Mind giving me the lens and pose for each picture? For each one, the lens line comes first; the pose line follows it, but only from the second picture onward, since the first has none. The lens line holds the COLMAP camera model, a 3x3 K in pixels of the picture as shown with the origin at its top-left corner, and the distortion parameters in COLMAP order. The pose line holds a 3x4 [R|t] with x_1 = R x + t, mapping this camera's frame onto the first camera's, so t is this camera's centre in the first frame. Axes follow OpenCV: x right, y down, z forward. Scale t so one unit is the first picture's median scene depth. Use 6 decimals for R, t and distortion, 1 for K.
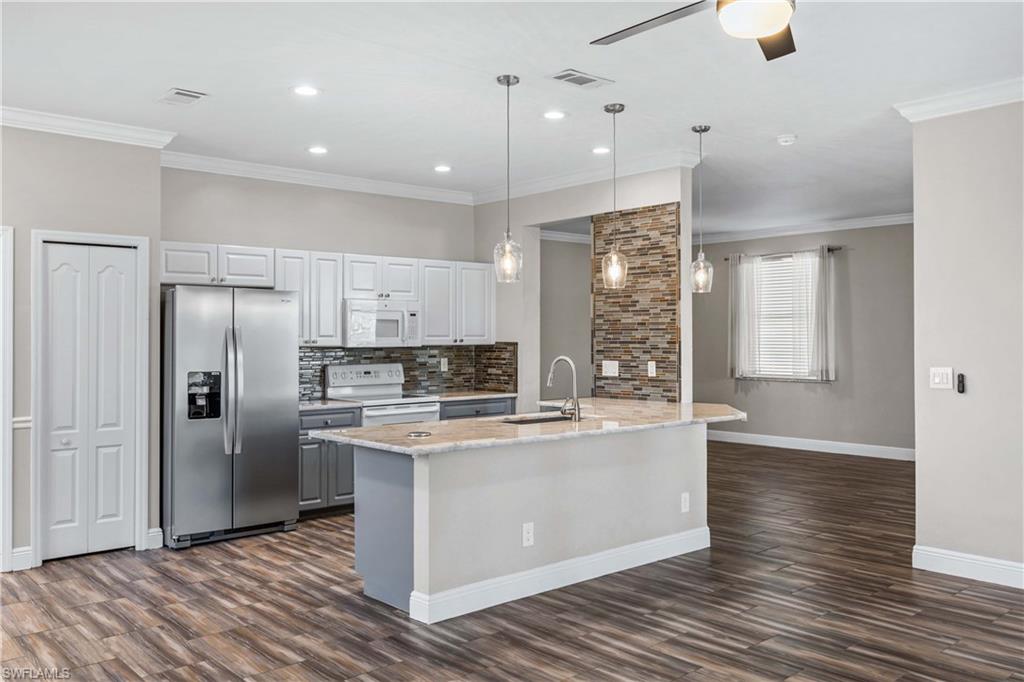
lens RADIAL K [[838.2, 0, 514.9], [0, 838.2, 341.5], [0, 0, 1]] dist [0.002326, -0.004309]
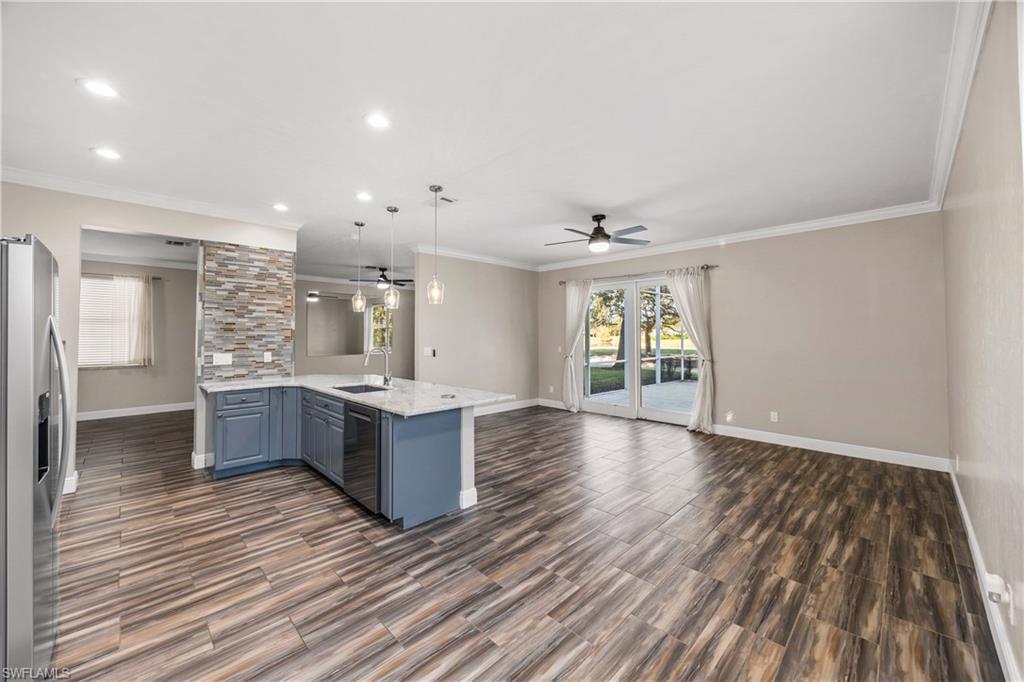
lens RADIAL K [[390.3, 0, 519.3], [0, 390.3, 327.5], [0, 0, 1]] dist [-0.003306, 0.000588]
pose [[-0.059249, 0.025353, 0.997921, -0.808674], [0.005934, 0.999669, -0.025045, 0.000536], [-0.998226, 0.004437, -0.059380, 0.854816]]
